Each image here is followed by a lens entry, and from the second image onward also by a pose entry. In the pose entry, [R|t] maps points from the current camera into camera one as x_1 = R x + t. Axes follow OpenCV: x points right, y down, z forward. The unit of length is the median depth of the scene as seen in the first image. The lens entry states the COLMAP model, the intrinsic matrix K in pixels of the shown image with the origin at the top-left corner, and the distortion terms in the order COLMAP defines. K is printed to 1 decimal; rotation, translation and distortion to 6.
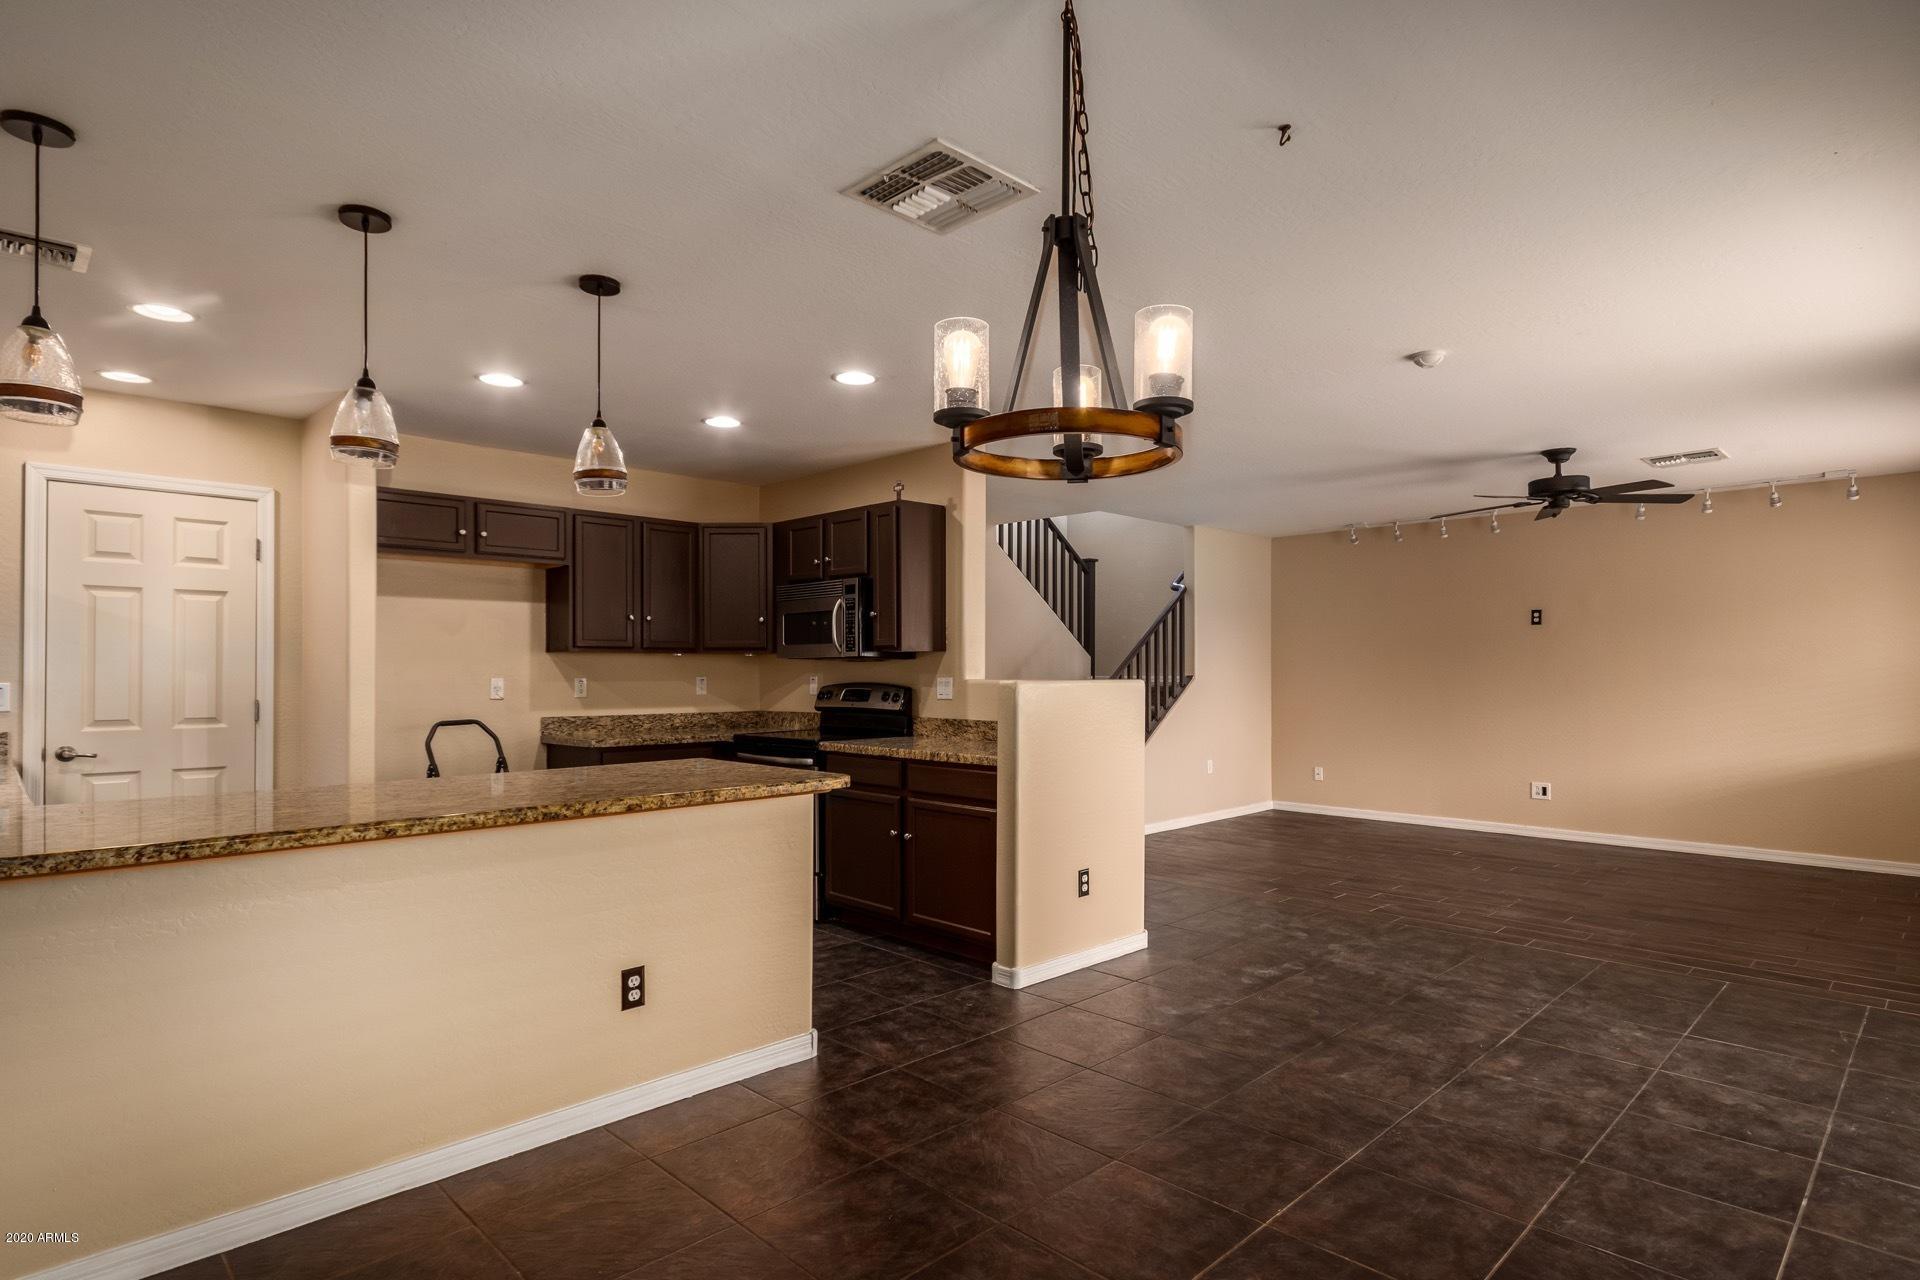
lens RADIAL K [[994.4, 0, 961.3], [0, 994.4, 667.3], [0, 0, 1]] dist [-0.000209, -0.000071]
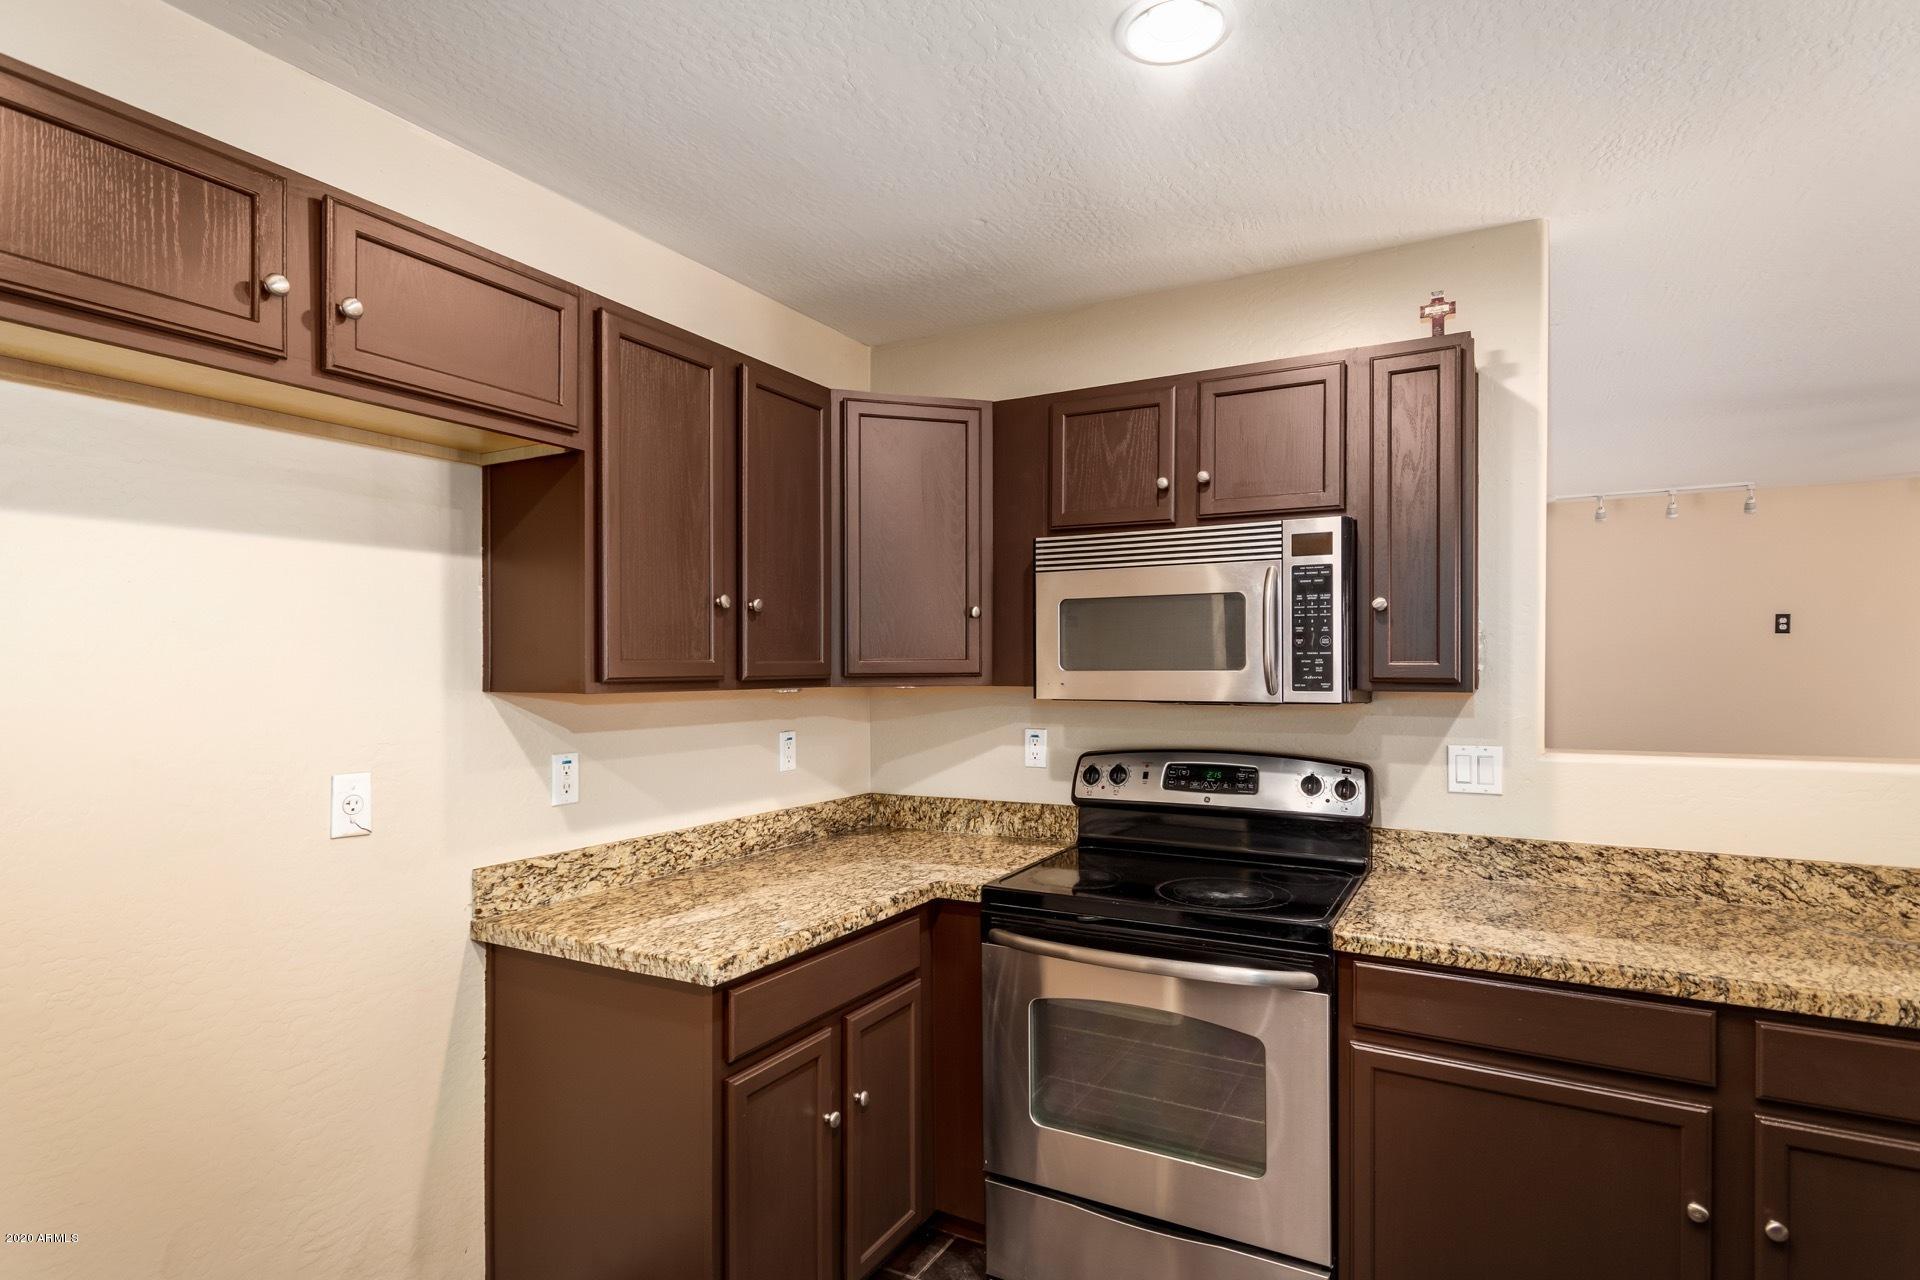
lens RADIAL K [[977.6, 0, 960.2], [0, 977.6, 666.7], [0, 0, 1]] dist [0.001097, -0.000447]
pose [[0.961232, 0.000500, 0.275741, -0.350997], [-0.001802, 0.999988, 0.004470, -0.026148], [-0.275735, -0.004794, 0.961222, 0.608728]]
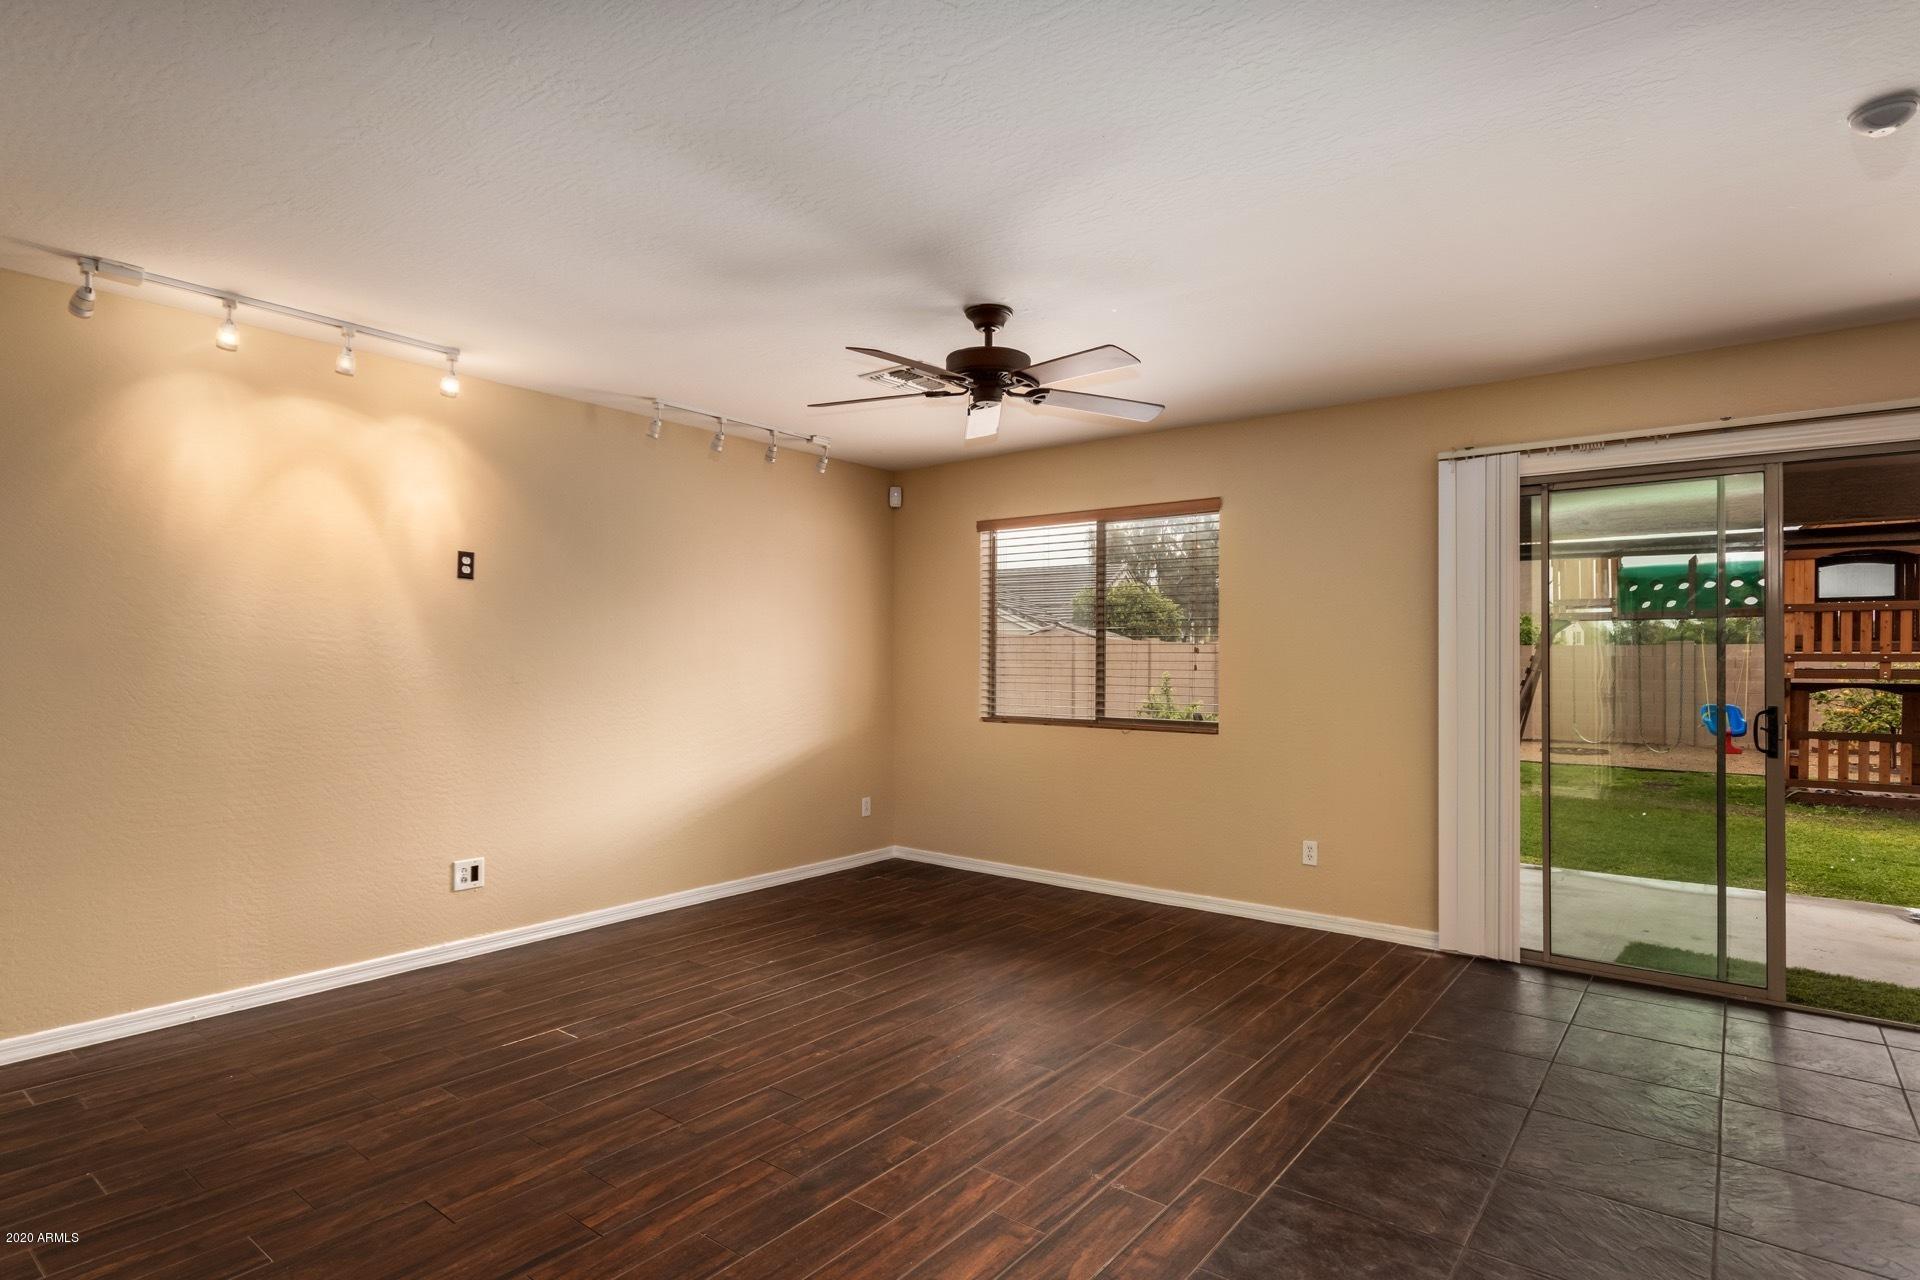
lens RADIAL K [[973.2, 0, 1005.7], [0, 973.2, 642.7], [0, 0, 1]] dist [-0.000903, -0.000230]
pose [[-0.143851, 0.010731, 0.989541, -0.010762], [-0.005062, 0.999920, -0.011580, -0.002606], [-0.989586, -0.006675, -0.143785, 1.075536]]
